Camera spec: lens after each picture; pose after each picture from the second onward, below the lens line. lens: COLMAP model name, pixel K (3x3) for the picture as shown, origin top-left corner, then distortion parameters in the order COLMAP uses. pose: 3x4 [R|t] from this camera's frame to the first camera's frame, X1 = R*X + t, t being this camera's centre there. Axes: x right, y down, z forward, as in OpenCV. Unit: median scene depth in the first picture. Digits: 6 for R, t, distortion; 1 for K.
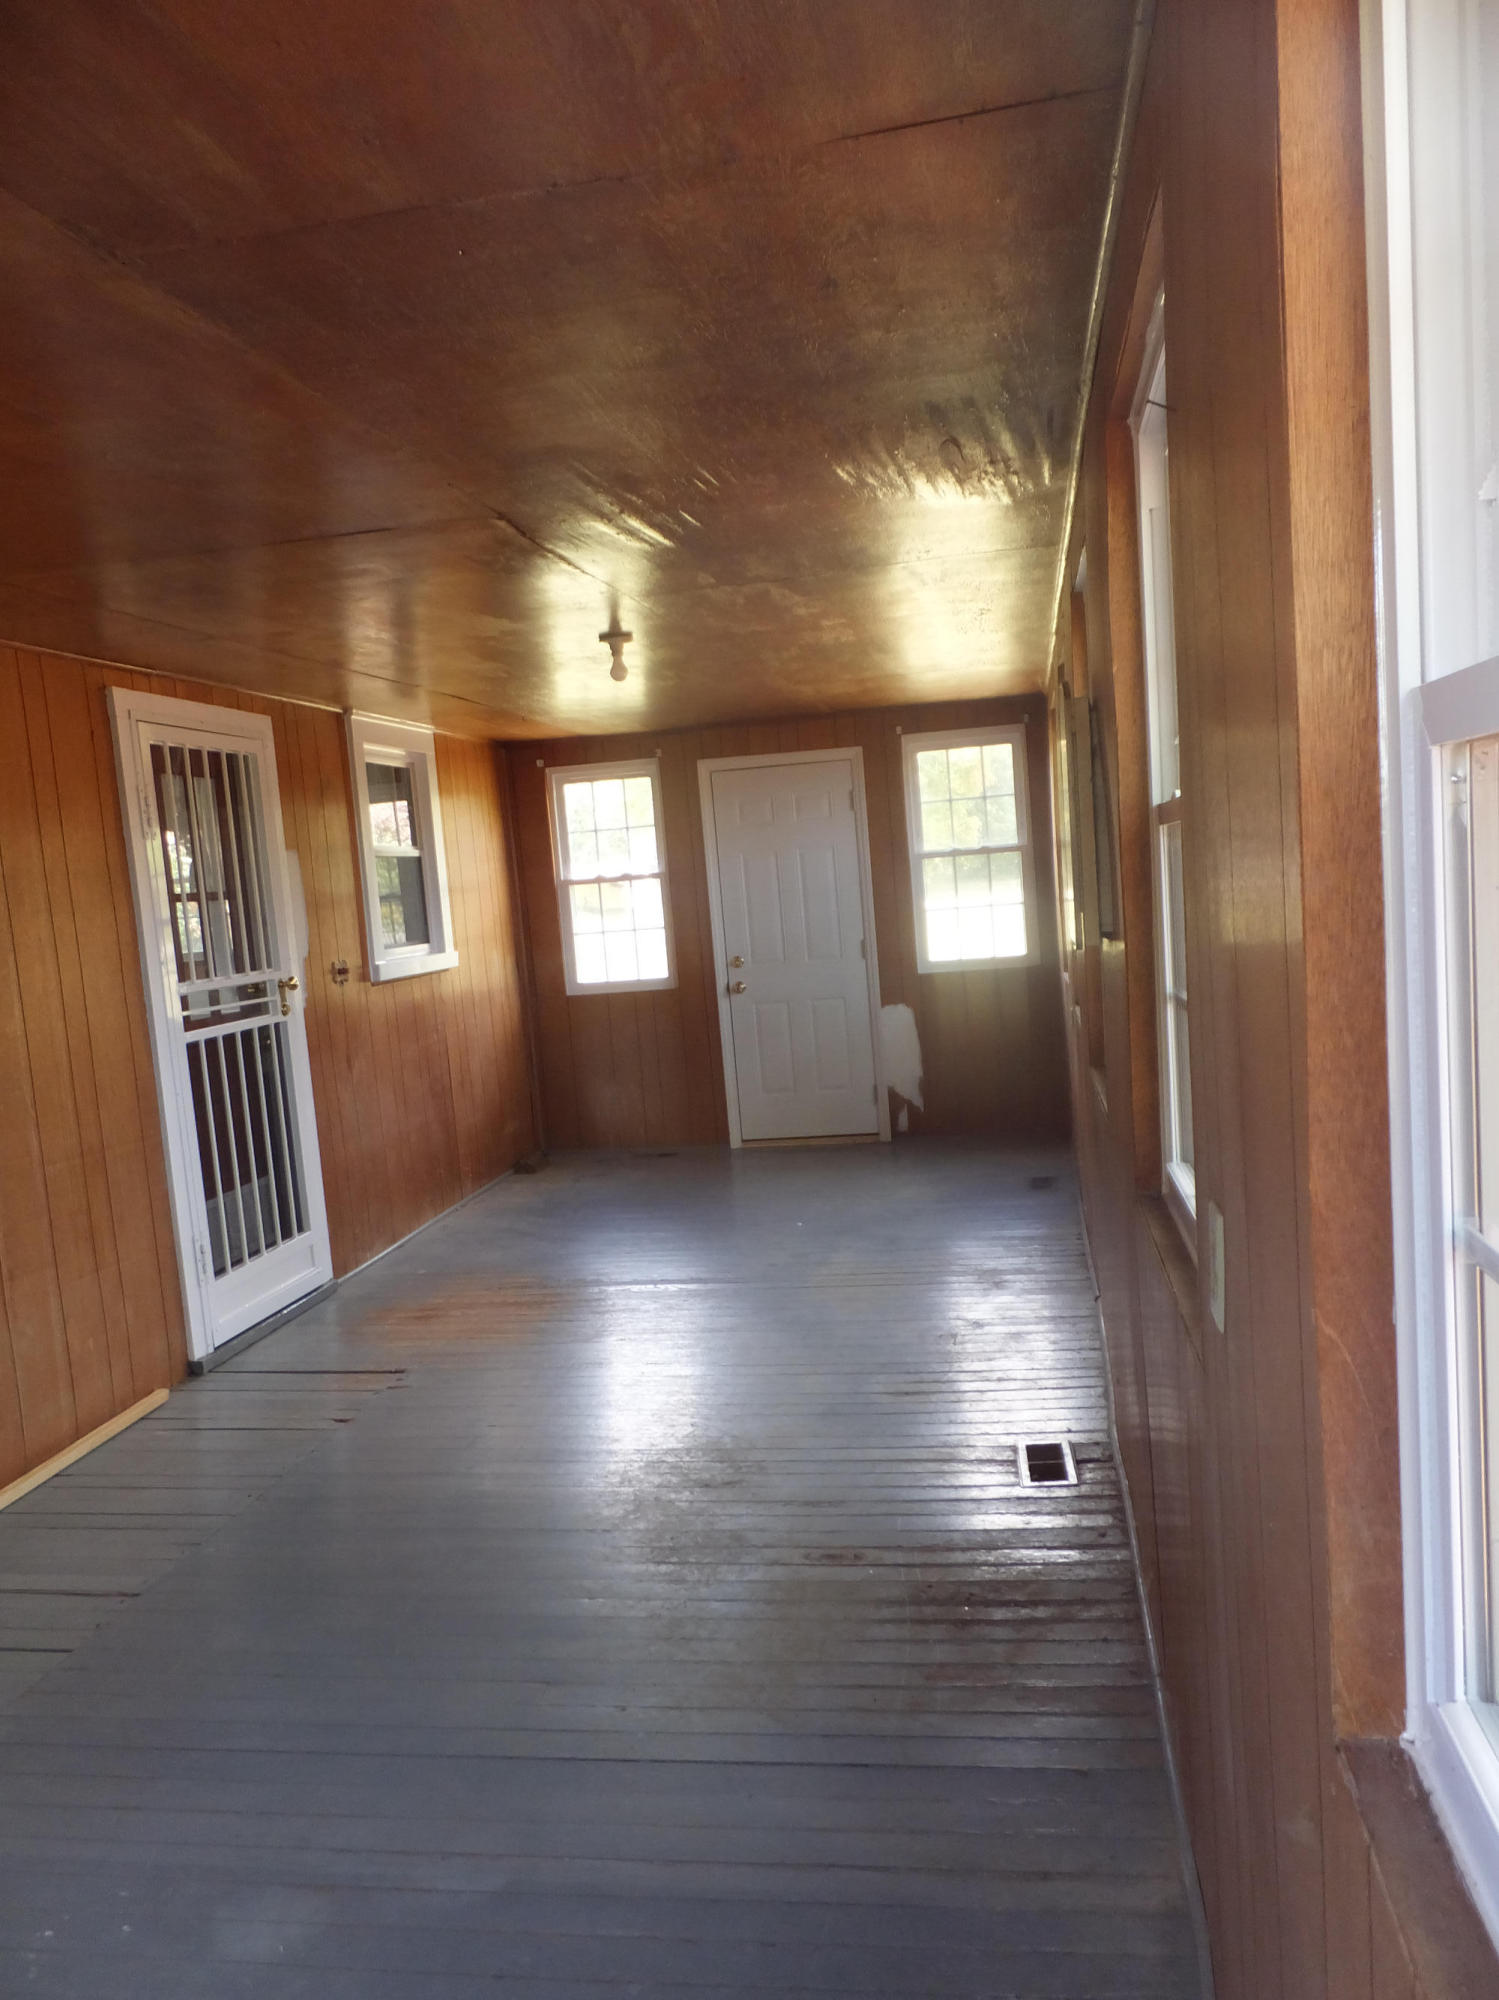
lens RADIAL K [[1480.1, 0, 749.5], [0, 1480.1, 1000.0], [0, 0, 1]] dist [-0.016529, -0.000197]
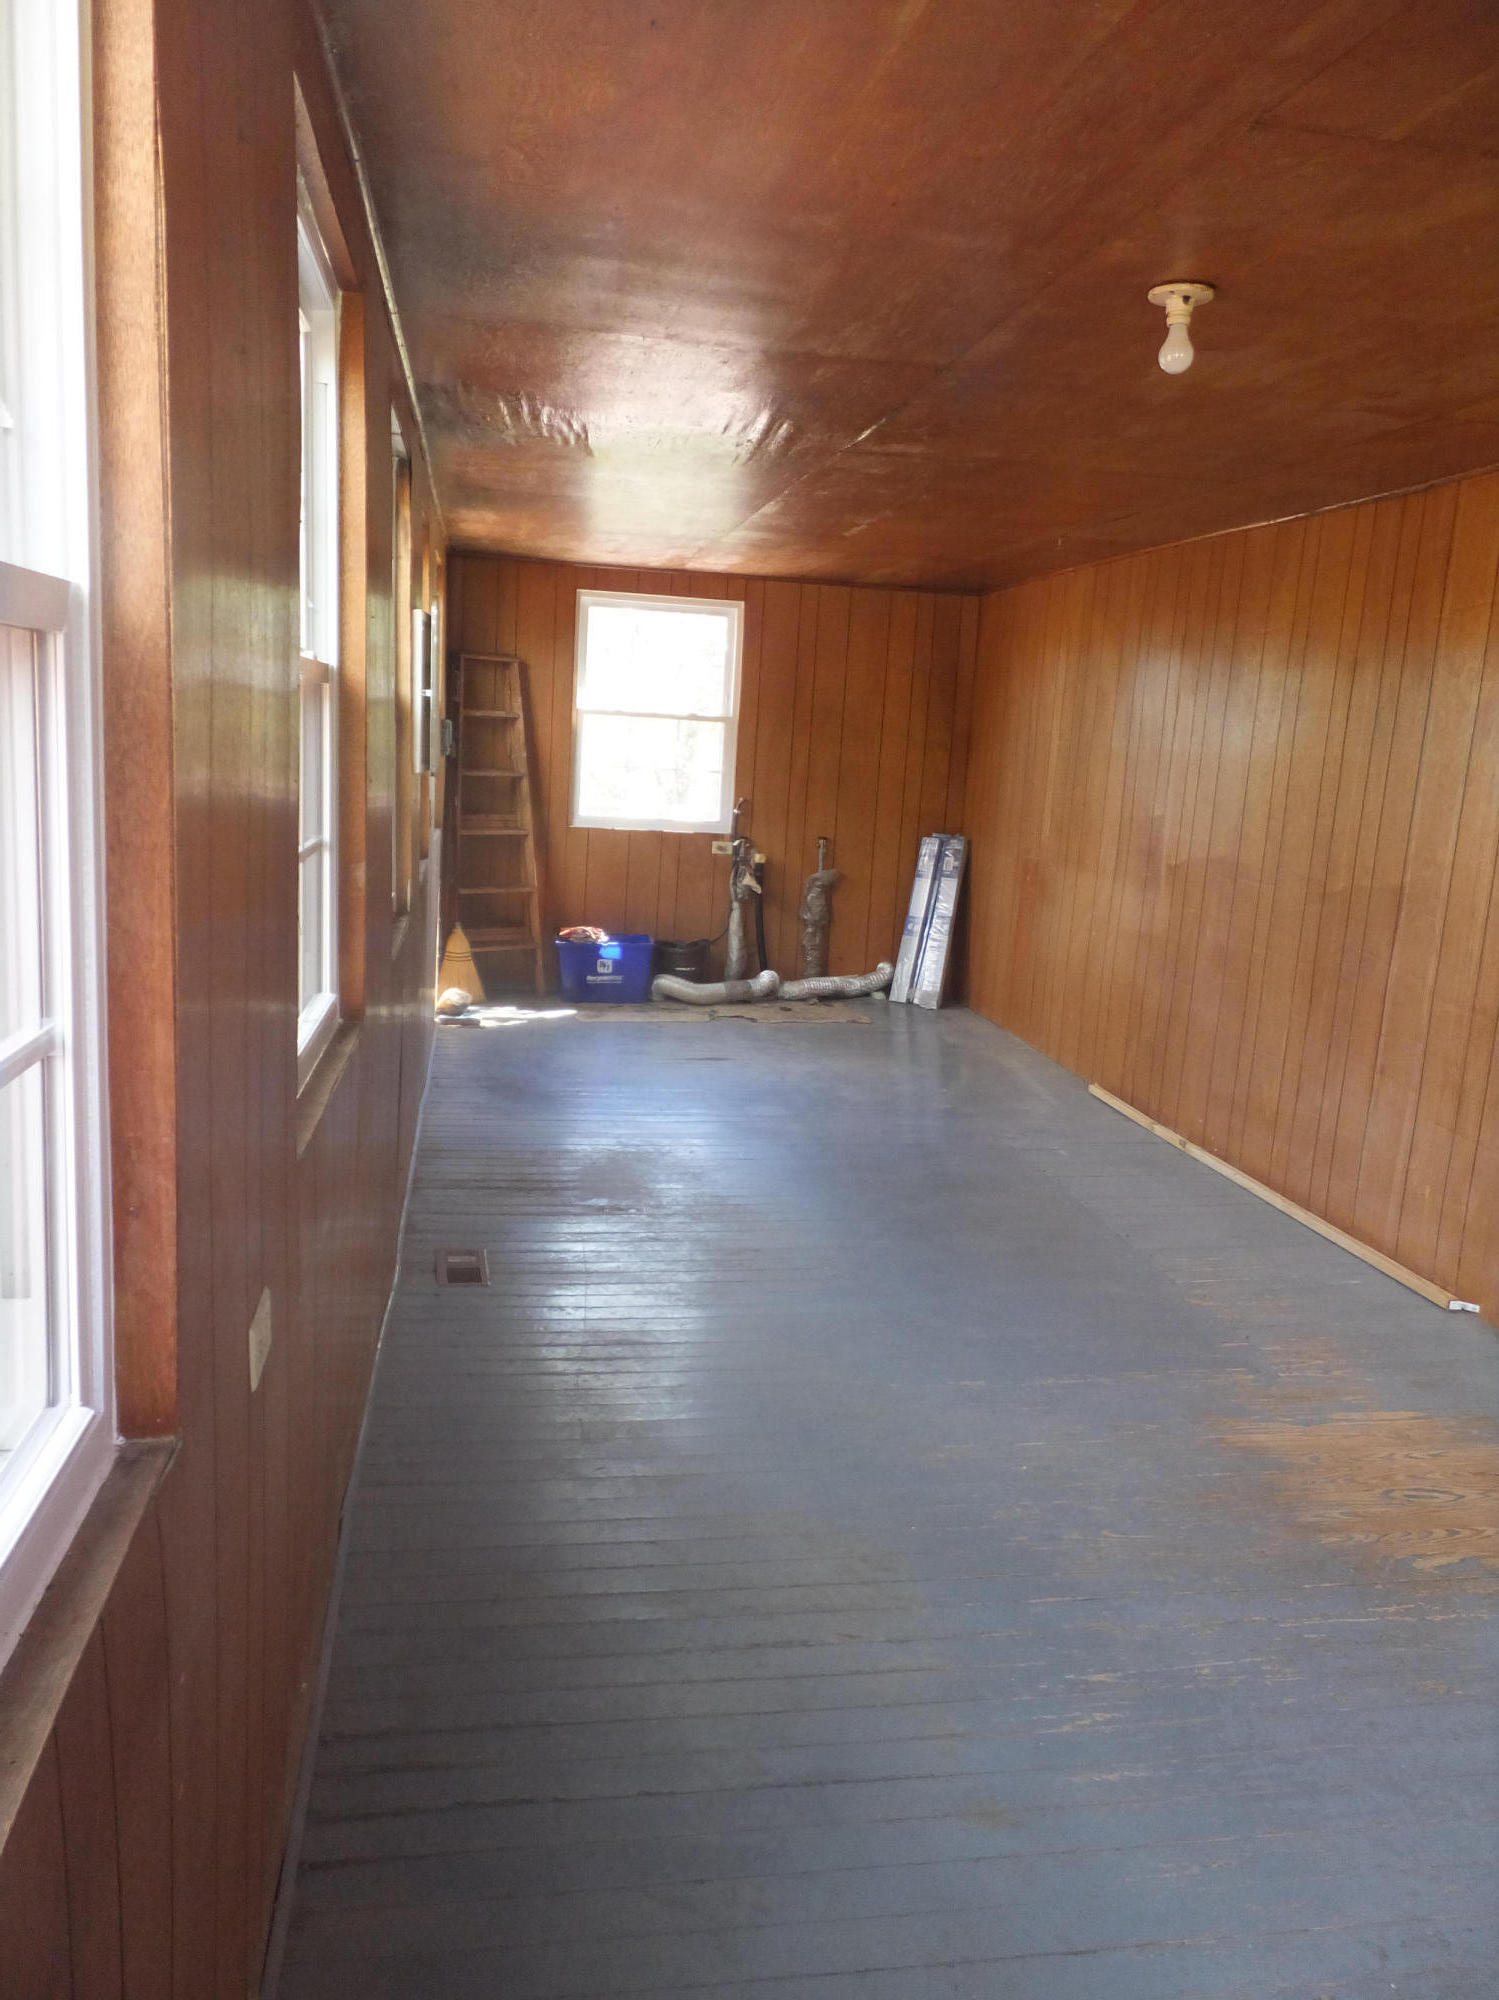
lens RADIAL K [[1480.1, 0, 749.5], [0, 1480.1, 1000.0], [0, 0, 1]] dist [-0.016529, -0.000197]
pose [[-0.939165, 0.083522, -0.333156, 0.305591], [-0.015426, 0.958746, 0.283845, -0.167418], [0.343119, 0.271717, -0.899132, 1.752116]]
